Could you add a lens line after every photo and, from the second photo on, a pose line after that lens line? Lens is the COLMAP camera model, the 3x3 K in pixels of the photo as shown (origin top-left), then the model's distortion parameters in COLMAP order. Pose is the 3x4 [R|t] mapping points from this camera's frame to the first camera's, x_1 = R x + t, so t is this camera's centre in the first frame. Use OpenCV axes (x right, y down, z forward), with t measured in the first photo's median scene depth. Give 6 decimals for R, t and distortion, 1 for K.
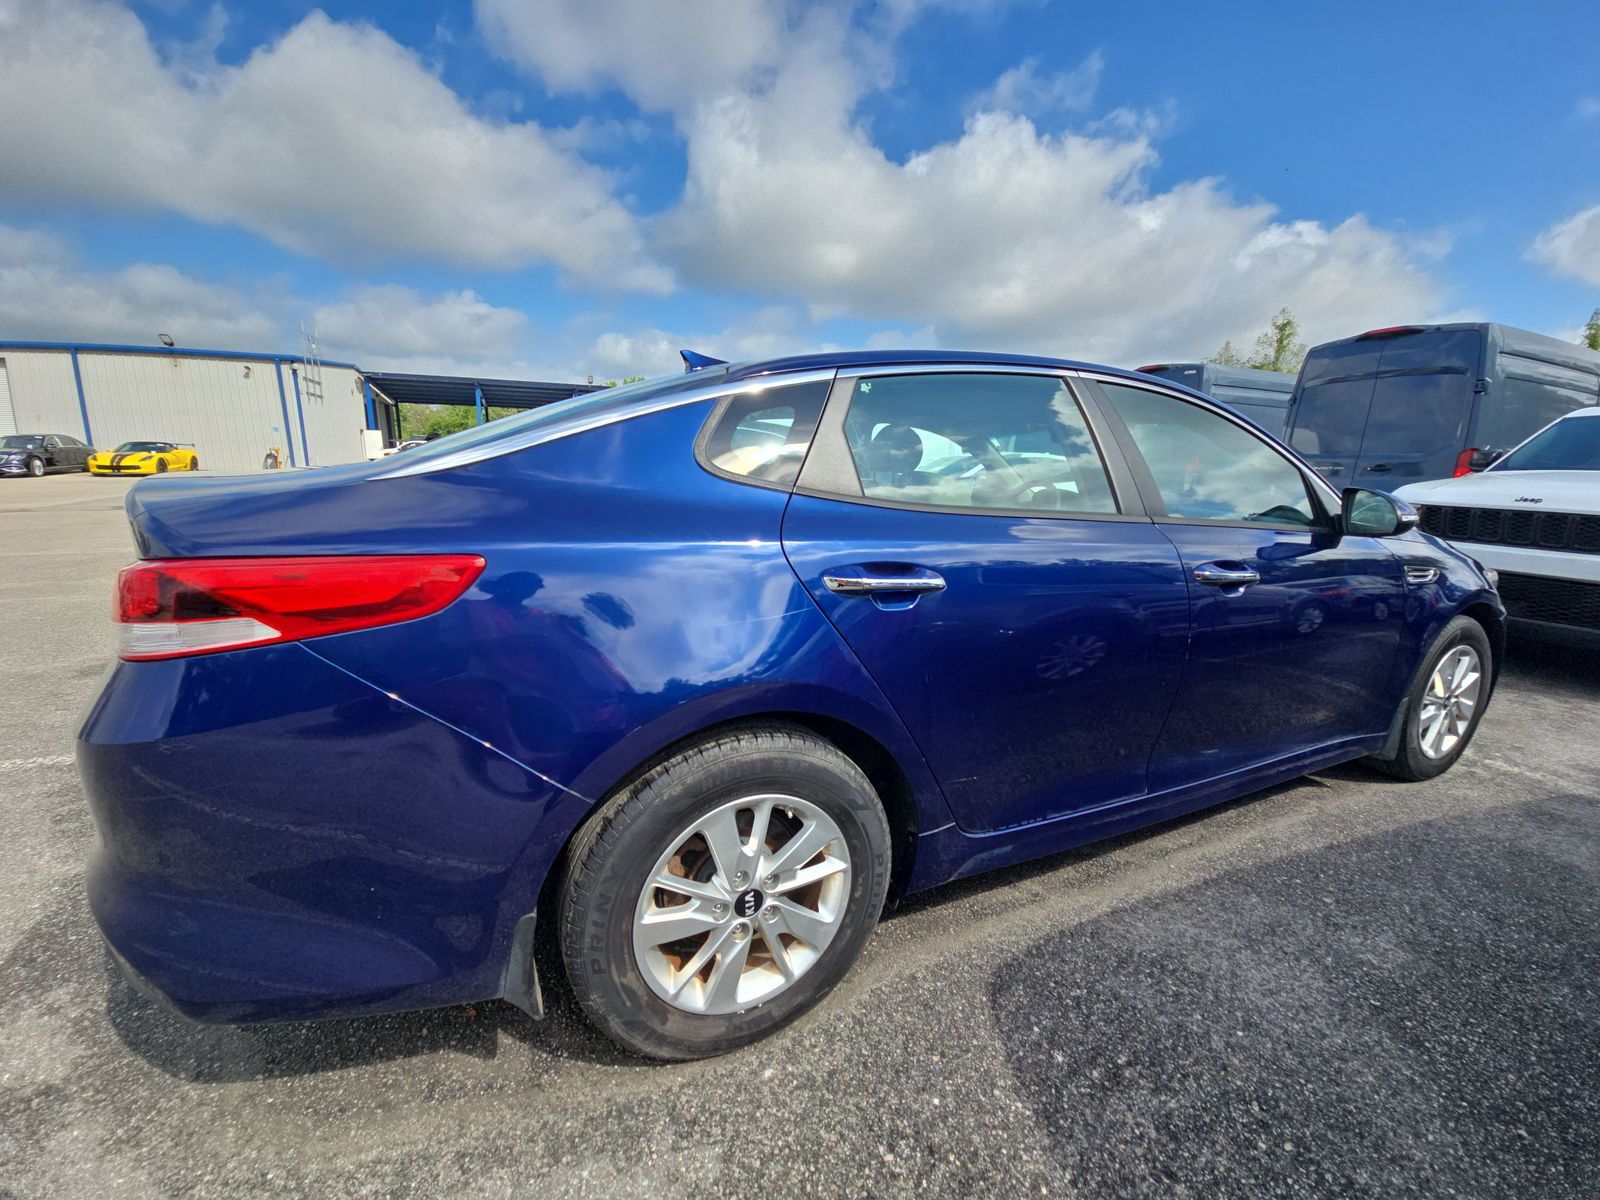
lens RADIAL K [[647.3, 0, 806.7], [0, 647.3, 601.5], [0, 0, 1]] dist [0.009428, -0.010211]
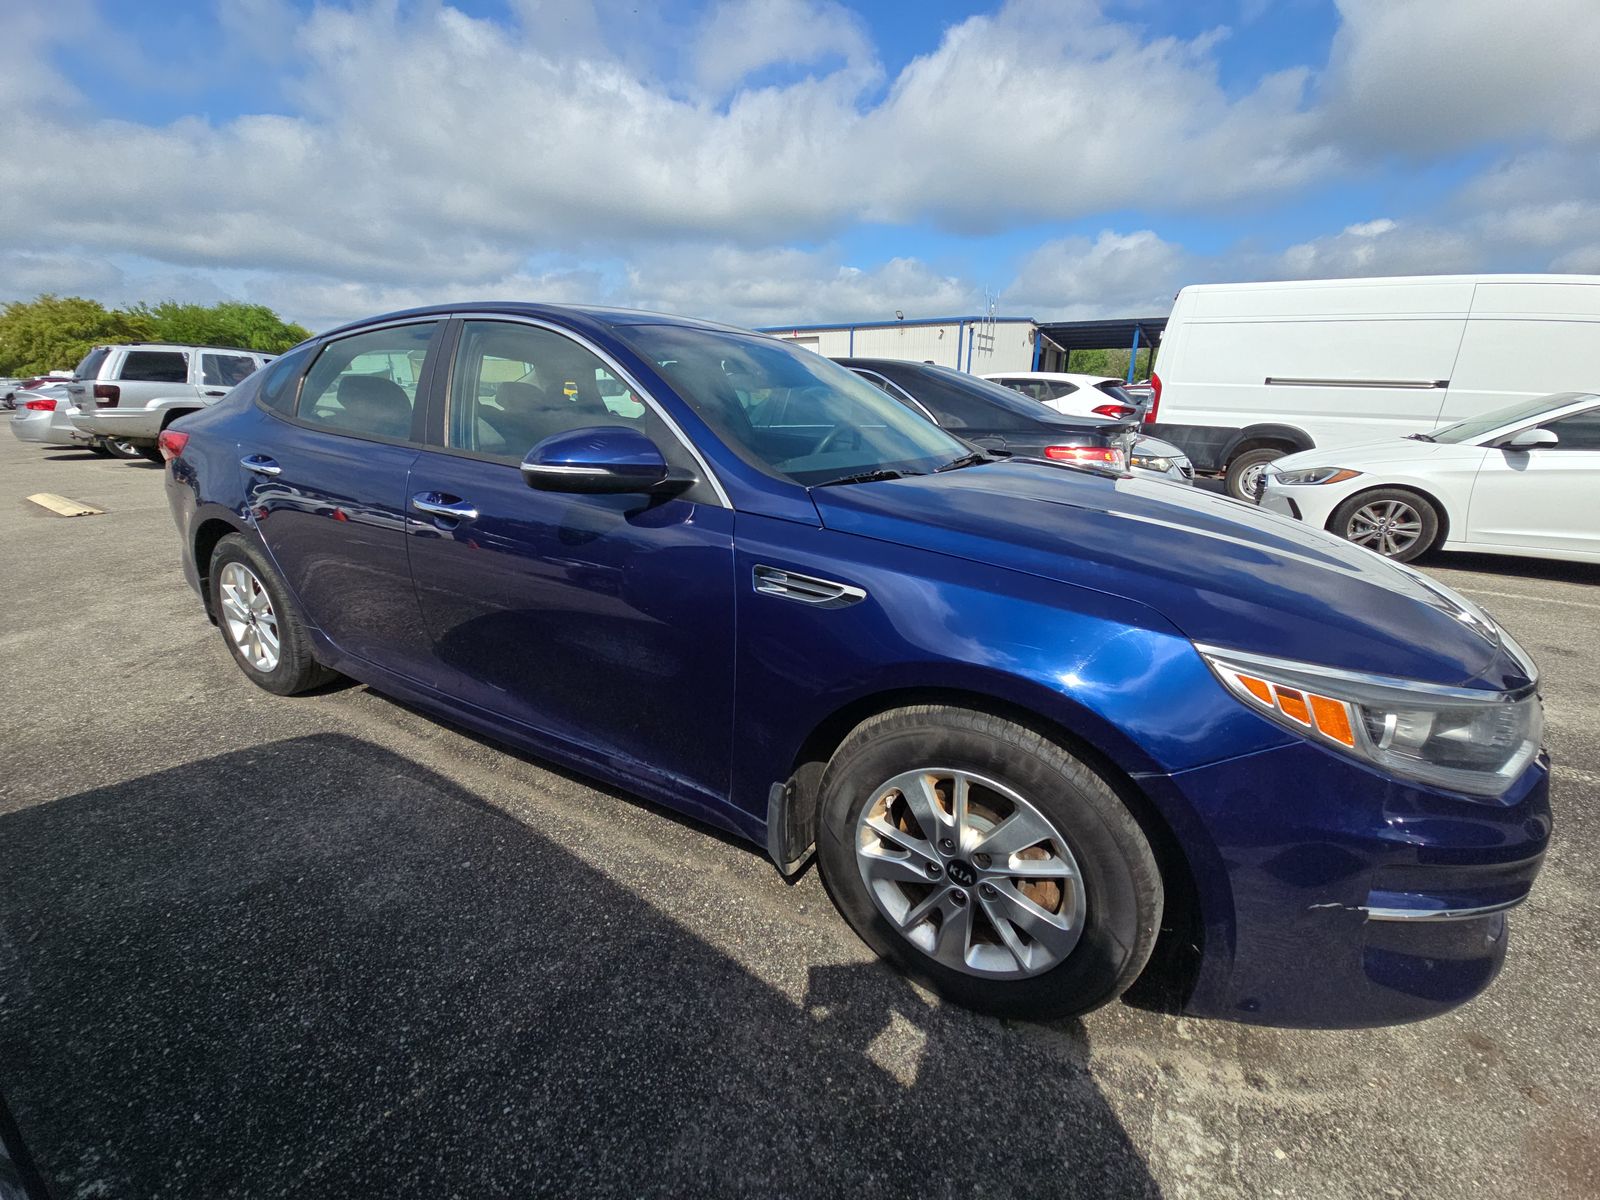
lens RADIAL K [[647.3, 0, 803.2], [0, 647.3, 598.8], [0, 0, 1]] dist [0.009428, -0.010211]
pose [[0.571638, 0.231644, -0.787128, 0.468136], [-0.170943, 0.971893, 0.161875, -0.041266], [0.802501, 0.042020, 0.595169, 0.219310]]
